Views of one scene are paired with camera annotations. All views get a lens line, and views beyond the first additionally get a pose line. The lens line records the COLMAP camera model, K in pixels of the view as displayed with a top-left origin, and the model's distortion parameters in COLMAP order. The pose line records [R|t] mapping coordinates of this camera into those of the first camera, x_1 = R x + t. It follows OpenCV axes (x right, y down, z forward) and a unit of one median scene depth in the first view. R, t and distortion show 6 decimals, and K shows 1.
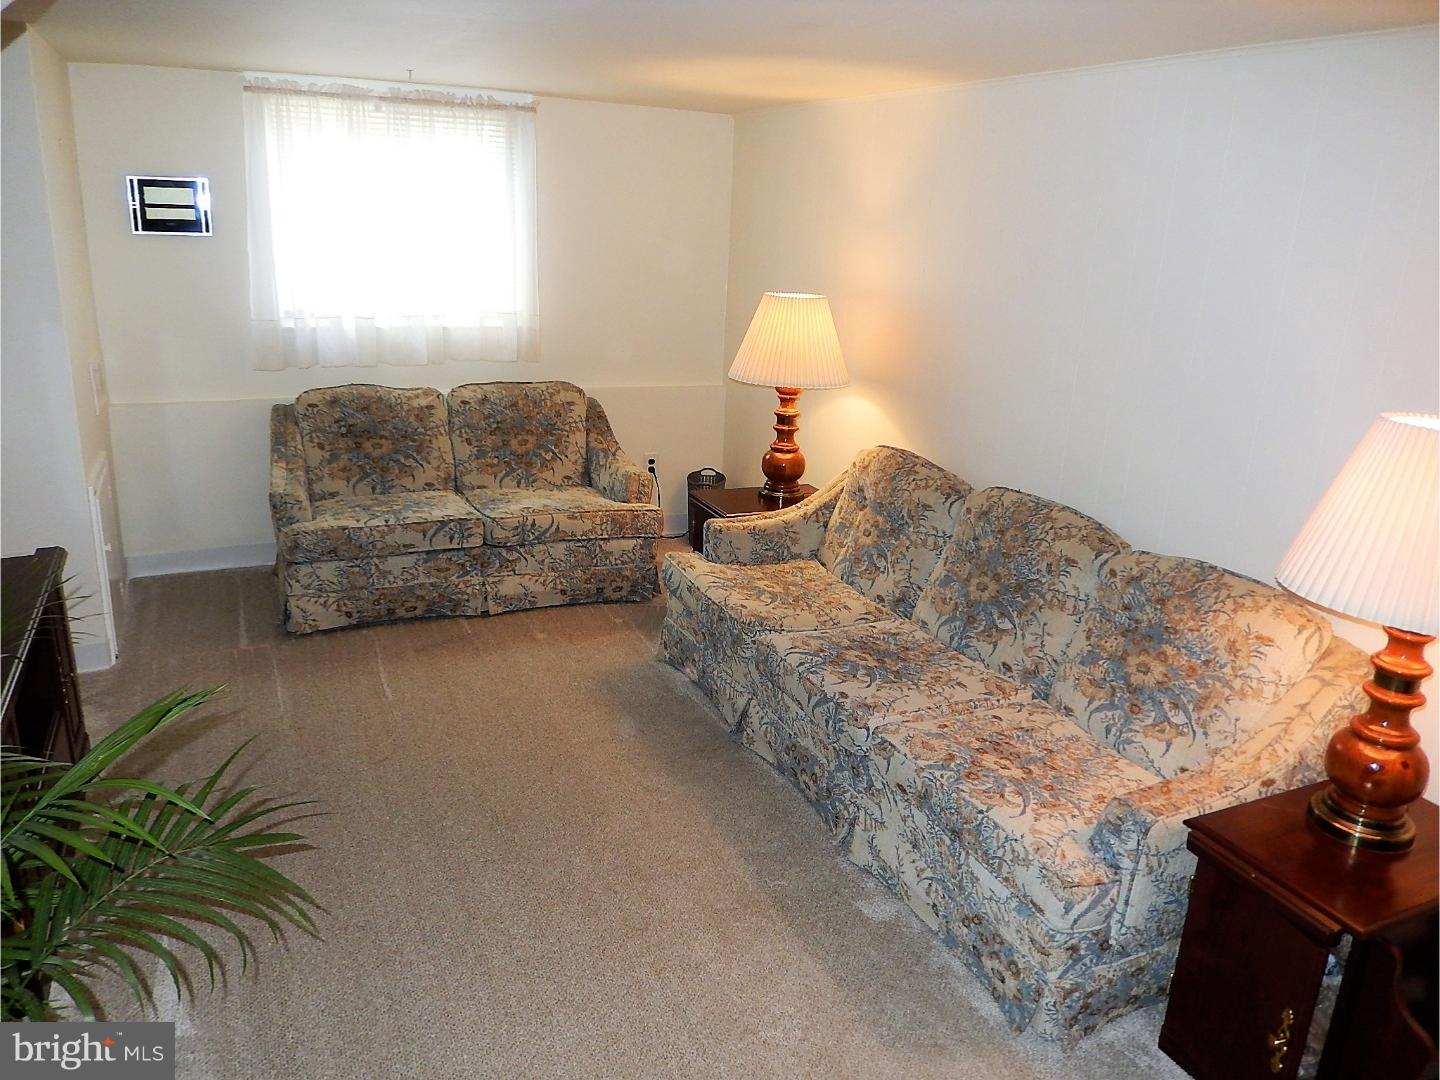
lens RADIAL K [[1104.6, 0, 718.5], [0, 1104.6, 543.4], [0, 0, 1]] dist [0.010089, -0.013457]
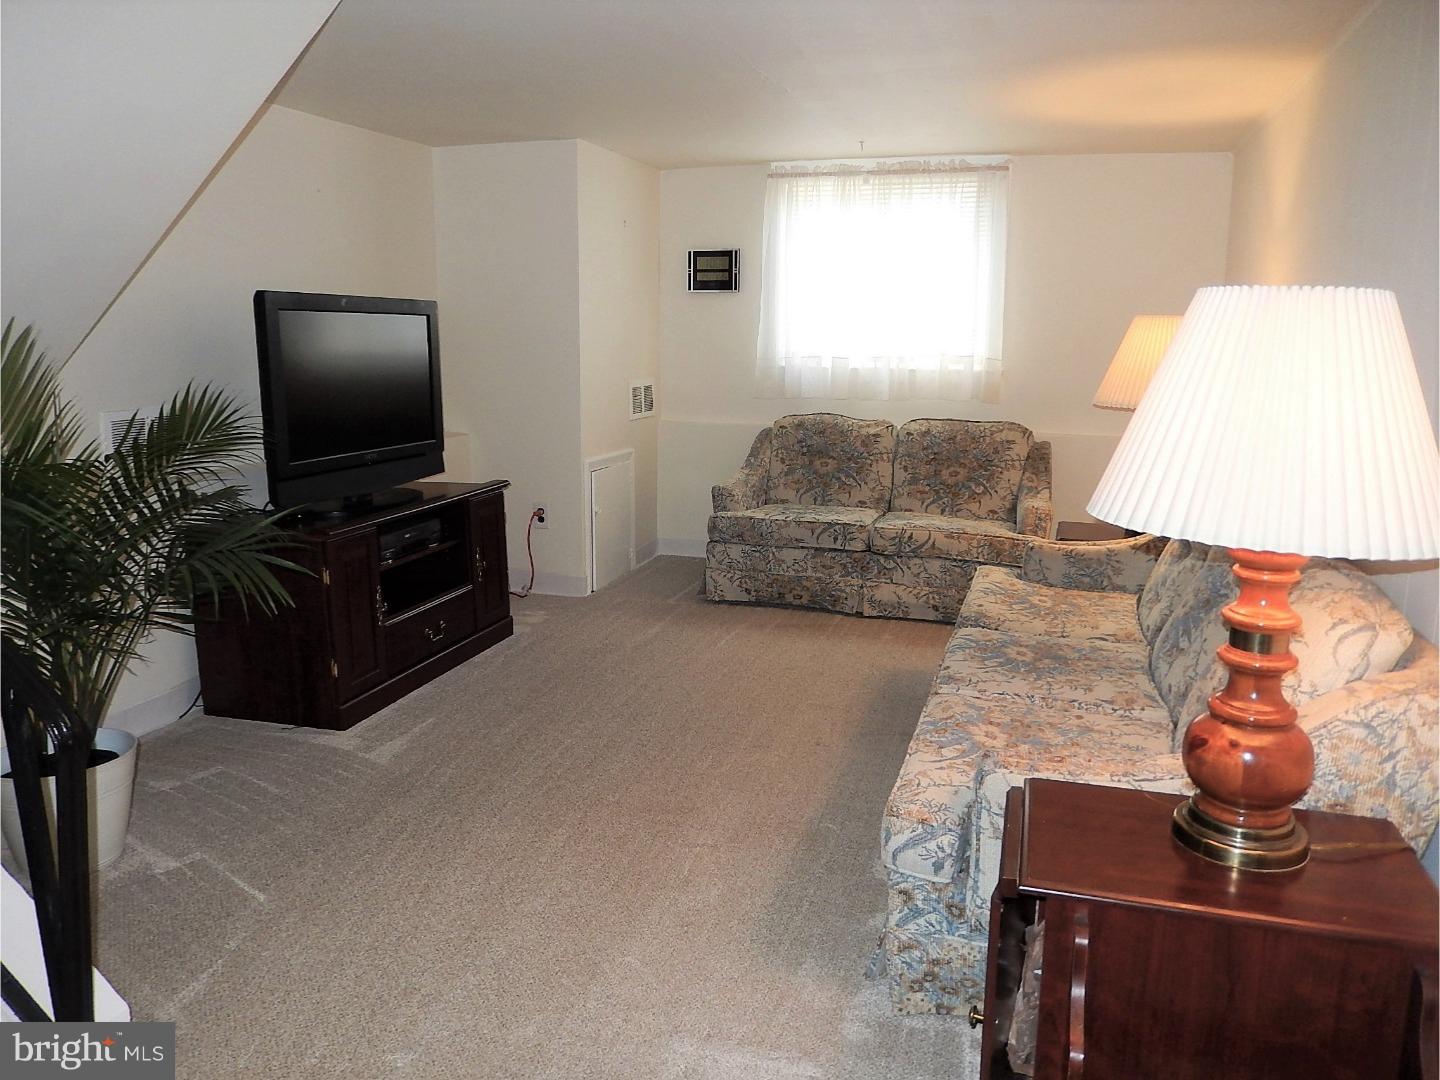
lens RADIAL K [[1104.6, 0, 717.8], [0, 1104.6, 536.1], [0, 0, 1]] dist [0.010089, -0.013457]
pose [[0.746704, 0.095995, -0.658193, 0.391534], [-0.178840, 0.982068, -0.059659, 0.077639], [0.640663, 0.162259, 0.750482, 0.077437]]
